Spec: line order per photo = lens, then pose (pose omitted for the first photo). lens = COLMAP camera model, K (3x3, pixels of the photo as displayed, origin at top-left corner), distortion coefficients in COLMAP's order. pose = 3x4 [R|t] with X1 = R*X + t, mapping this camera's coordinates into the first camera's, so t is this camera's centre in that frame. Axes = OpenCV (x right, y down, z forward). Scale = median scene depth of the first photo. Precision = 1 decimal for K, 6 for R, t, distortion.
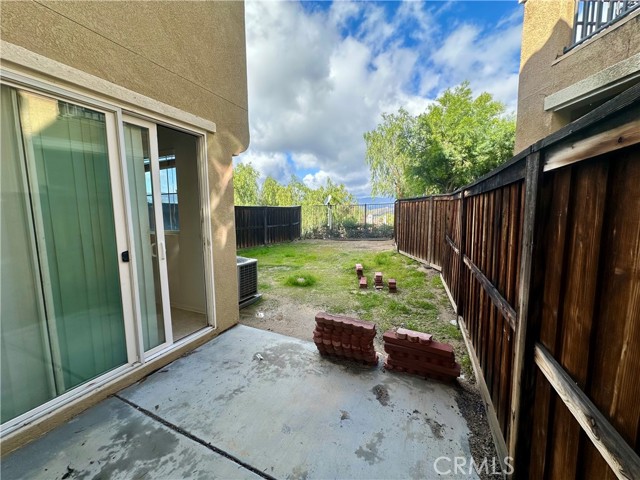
lens RADIAL K [[253.7, 0, 321.1], [0, 253.7, 242.8], [0, 0, 1]] dist [-0.001747, 0.000284]
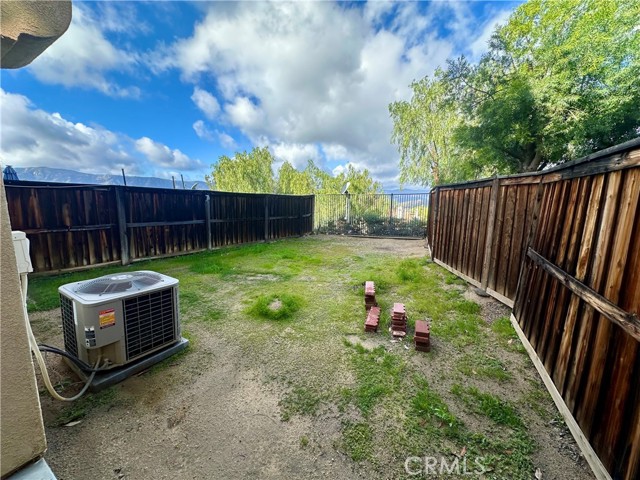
lens RADIAL K [[253.7, 0, 322.8], [0, 253.7, 239.7], [0, 0, 1]] dist [-0.001747, 0.000284]
pose [[0.993913, 0.038180, -0.103338, 0.086793], [-0.035865, 0.999064, 0.024171, -0.035462], [0.104164, -0.020318, 0.994353, 0.328367]]
